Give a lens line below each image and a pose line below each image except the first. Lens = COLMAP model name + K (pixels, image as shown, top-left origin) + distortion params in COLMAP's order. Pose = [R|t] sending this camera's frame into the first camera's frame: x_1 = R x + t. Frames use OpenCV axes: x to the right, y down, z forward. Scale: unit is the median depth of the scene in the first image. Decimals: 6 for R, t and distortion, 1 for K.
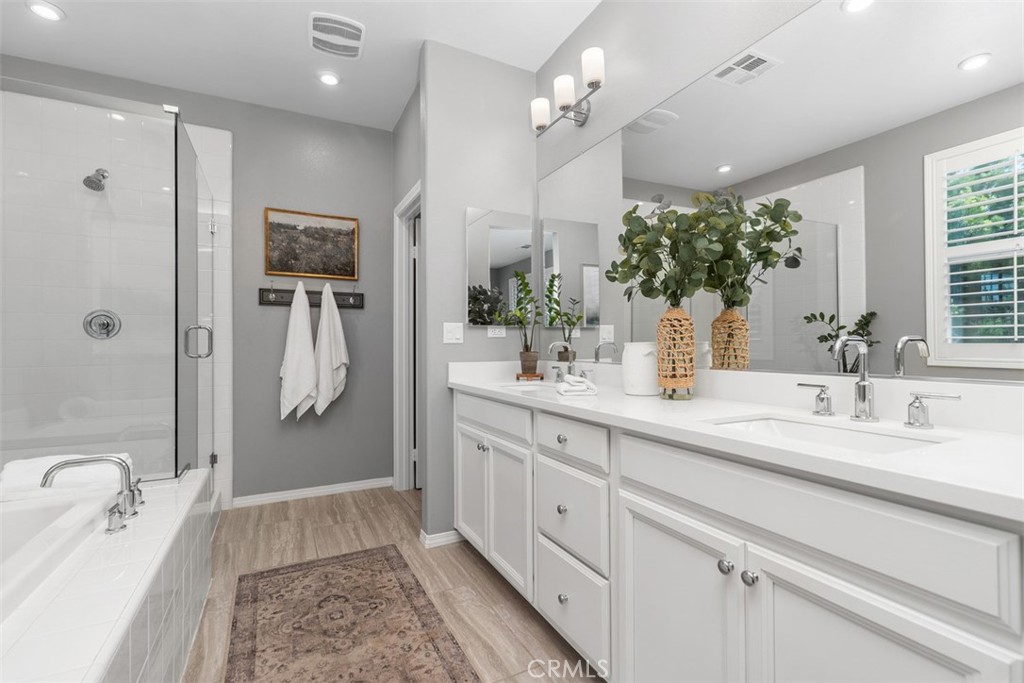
lens RADIAL K [[461.4, 0, 508.6], [0, 461.4, 344.8], [0, 0, 1]] dist [0.002851, -0.000451]
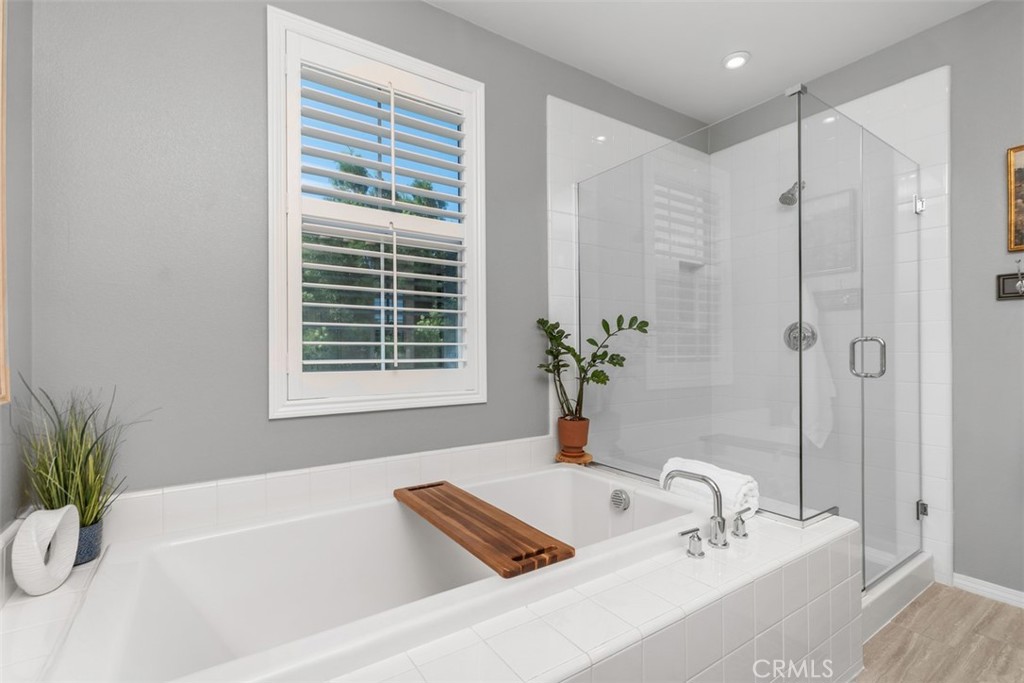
lens RADIAL K [[461.4, 0, 508.6], [0, 461.4, 344.8], [0, 0, 1]] dist [0.002851, -0.000451]
pose [[0.121693, -0.000636, -0.992568, 0.036169], [-0.002499, 0.999996, -0.000947, -0.020439], [0.992565, 0.002595, 0.121691, 0.230256]]
